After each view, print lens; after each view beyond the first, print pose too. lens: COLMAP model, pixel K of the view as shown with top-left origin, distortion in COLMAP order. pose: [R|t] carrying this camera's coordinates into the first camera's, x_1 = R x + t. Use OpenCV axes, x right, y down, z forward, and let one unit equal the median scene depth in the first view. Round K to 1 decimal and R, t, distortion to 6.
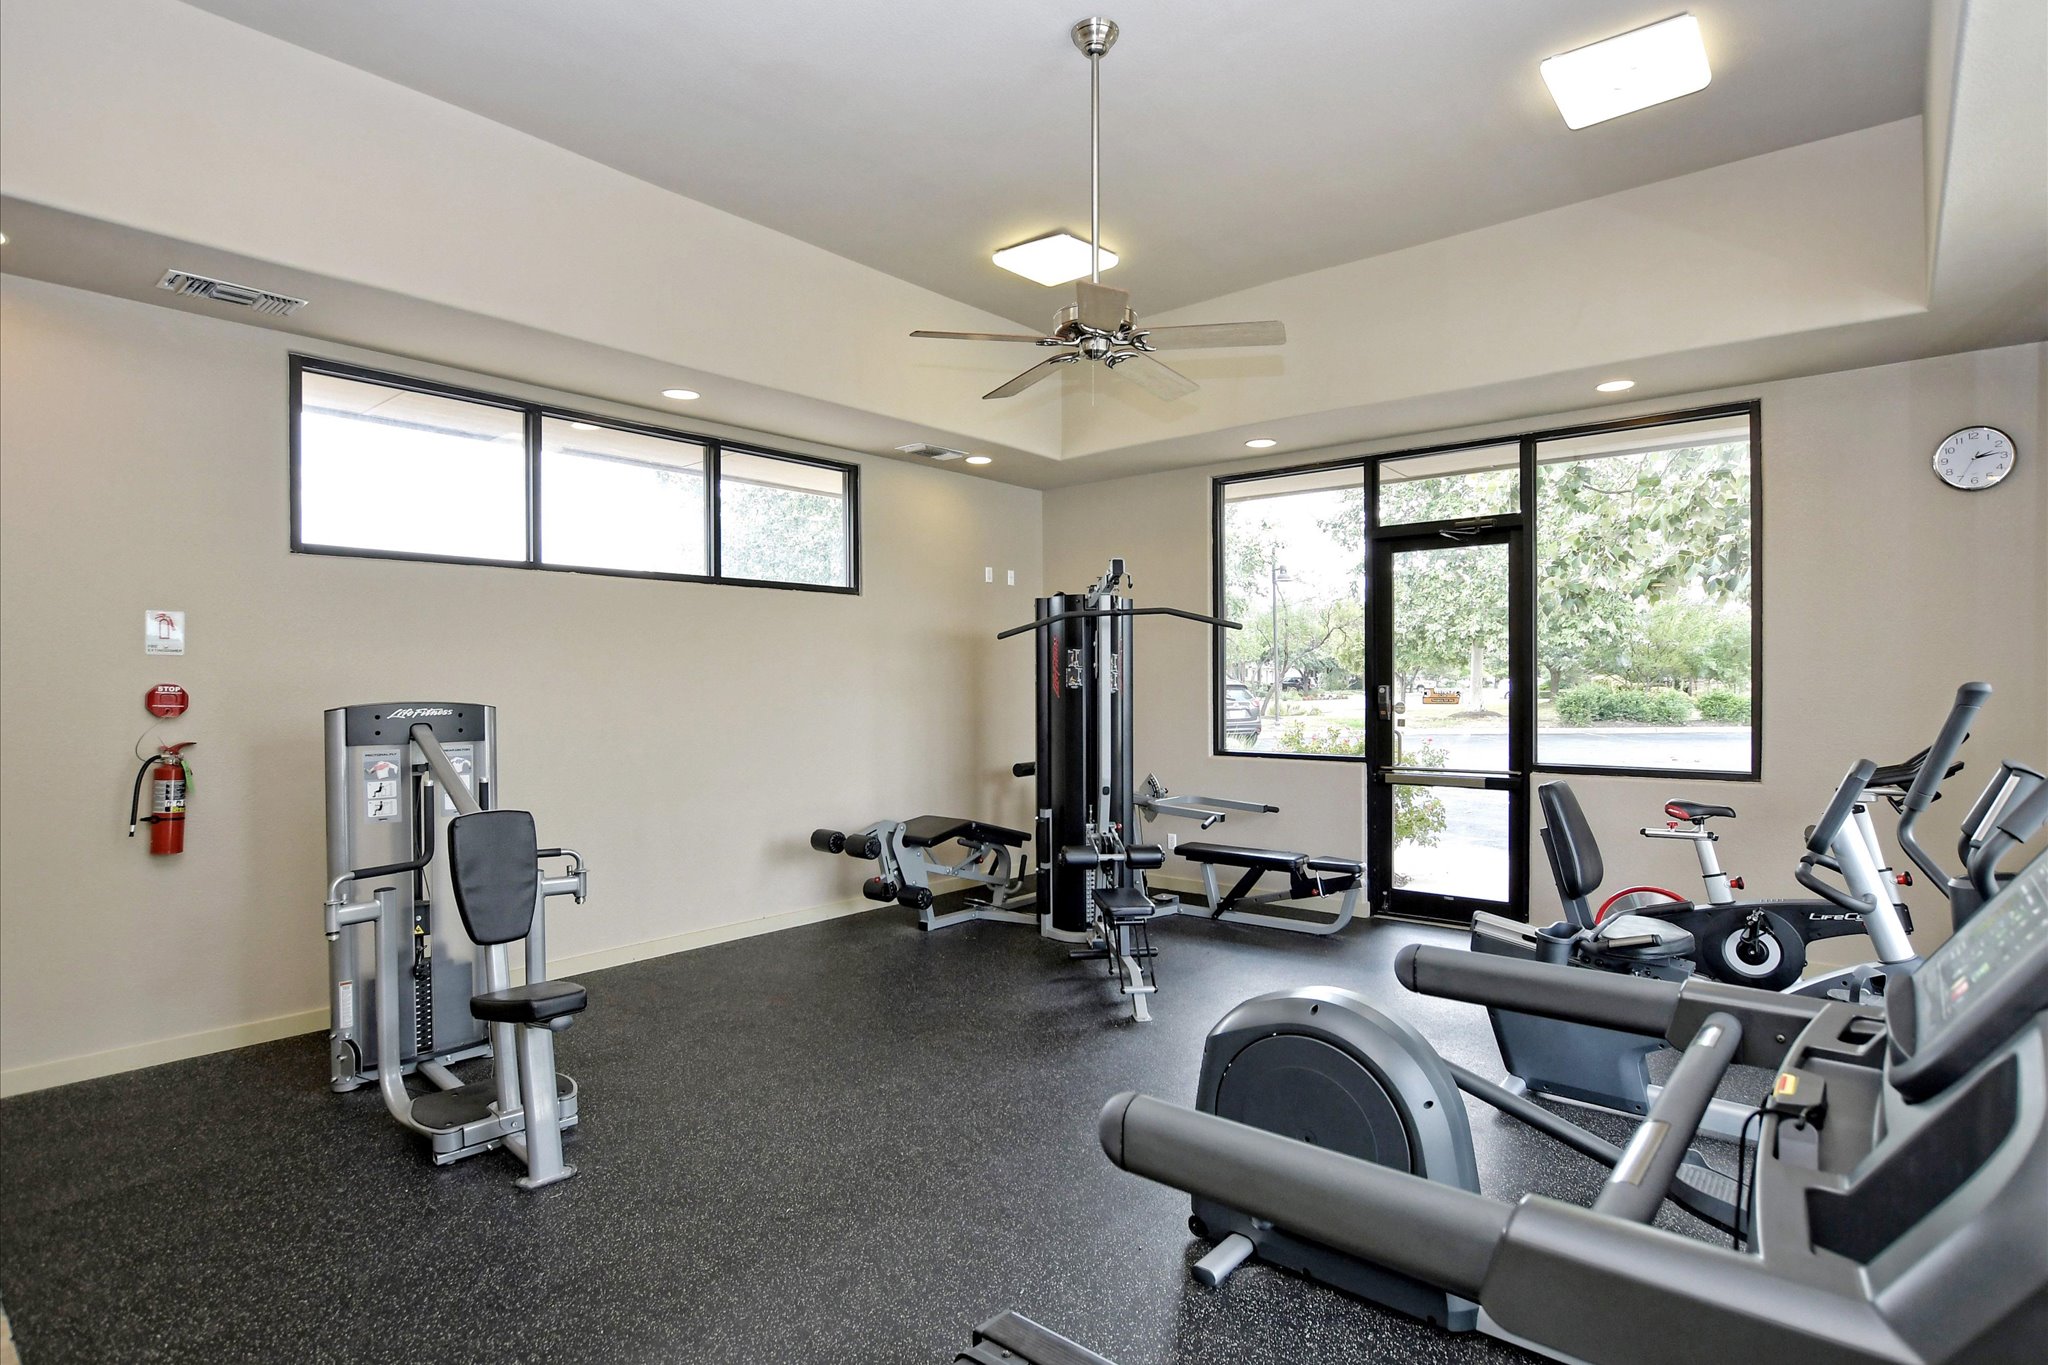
lens RADIAL K [[1038.7, 0, 1024.0], [0, 1038.7, 682.5], [0, 0, 1]] dist [-0.045194, -0.000141]
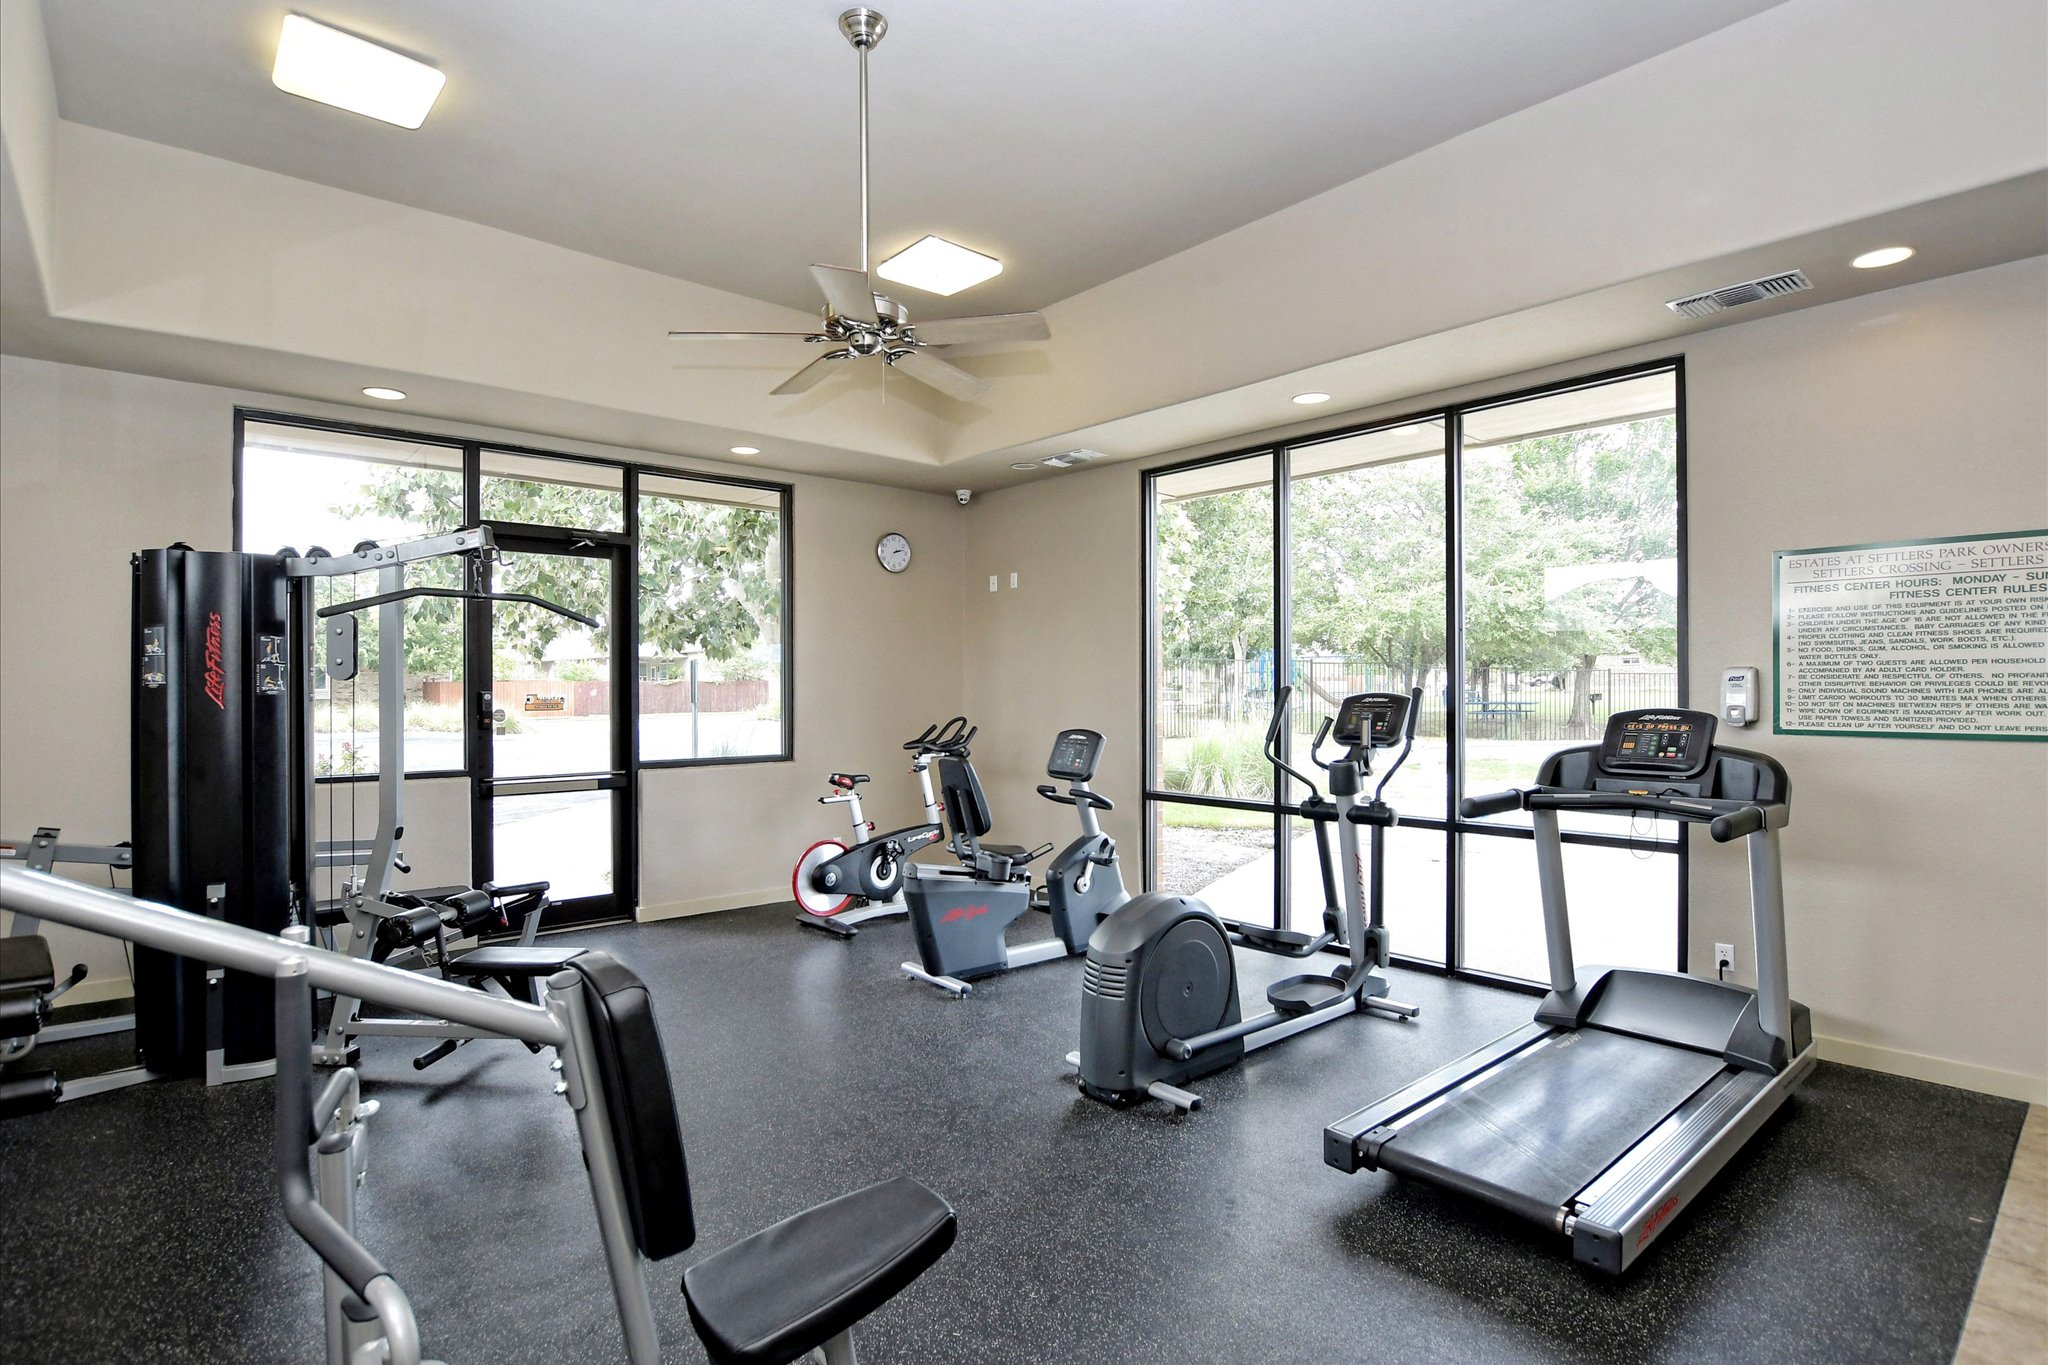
lens RADIAL K [[1013.3, 0, 1010.3], [0, 1013.3, 684.0], [0, 0, 1]] dist [-0.024480, -0.000231]
pose [[0.157049, 0.009290, 0.987547, -0.507015], [0.000401, 0.999955, -0.009470, 0.005297], [-0.987591, 0.001883, 0.157039, 0.421009]]
